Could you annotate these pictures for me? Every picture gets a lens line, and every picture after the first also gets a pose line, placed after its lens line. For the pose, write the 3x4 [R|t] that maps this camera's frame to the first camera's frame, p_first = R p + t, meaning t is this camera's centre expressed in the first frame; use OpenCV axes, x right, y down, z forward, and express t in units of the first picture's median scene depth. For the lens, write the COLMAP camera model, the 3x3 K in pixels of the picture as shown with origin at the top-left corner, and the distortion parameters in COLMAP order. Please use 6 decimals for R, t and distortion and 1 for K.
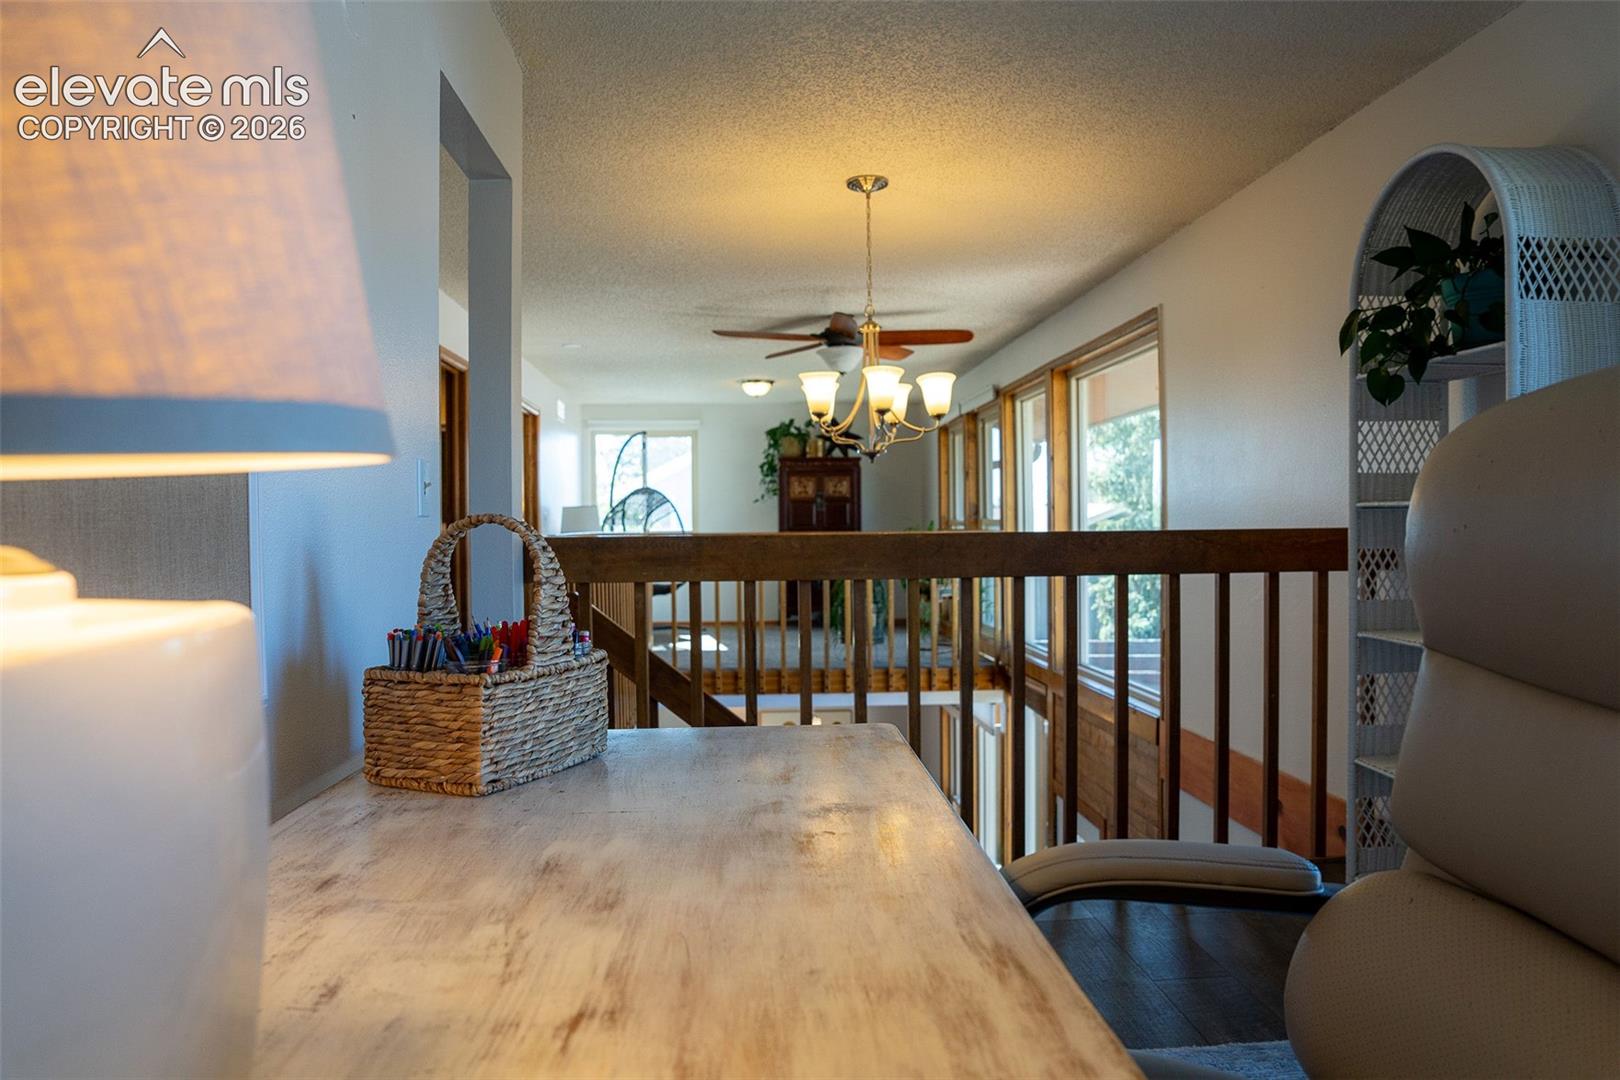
lens RADIAL K [[1112.7, 0, 810.0], [0, 1112.7, 540.0], [0, 0, 1]] dist [-0.126888, 0.098812]
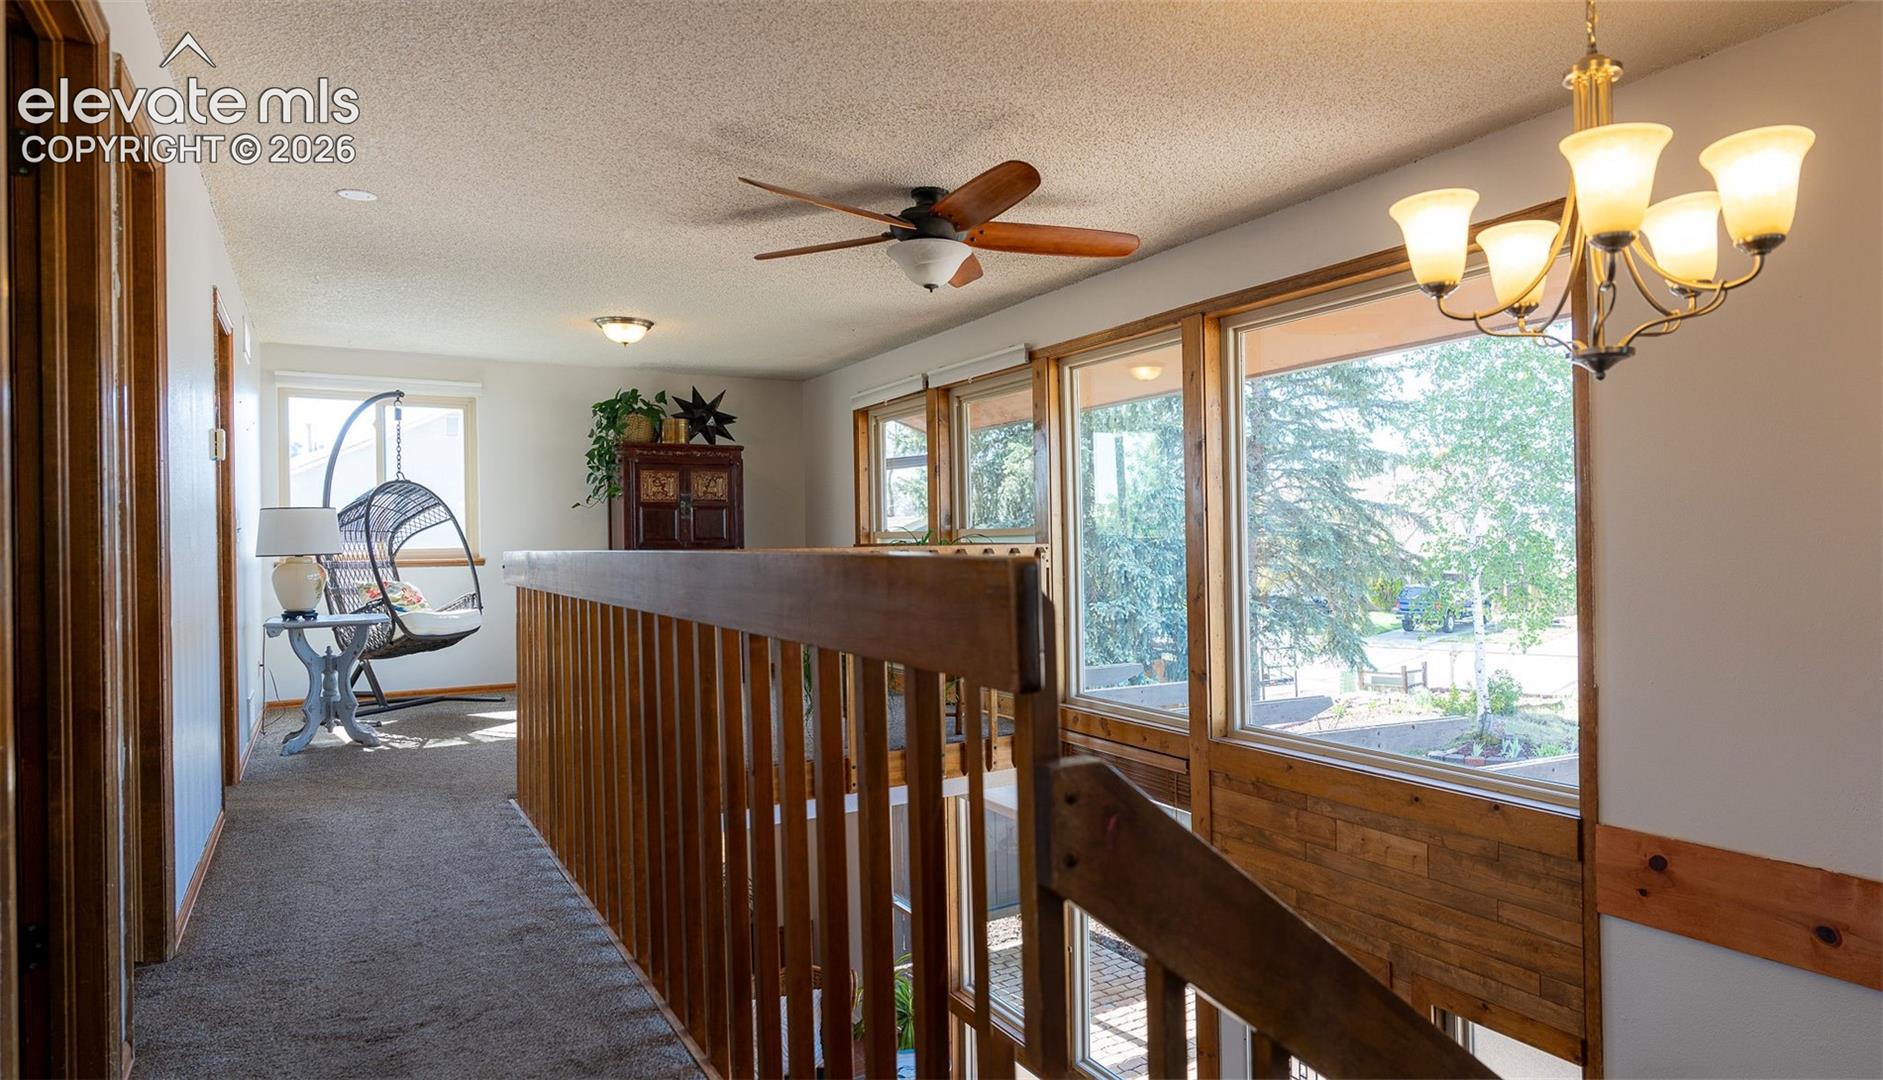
lens RADIAL K [[1107.0, 0, 1056.5], [0, 1107.0, 539.5], [0, 0, 1]] dist [0.001866, 0.001722]
pose [[0.872430, 0.000409, 0.488740, -0.130210], [0.009549, 0.999794, -0.017883, 0.001575], [-0.488646, 0.020268, 0.872246, 0.265187]]
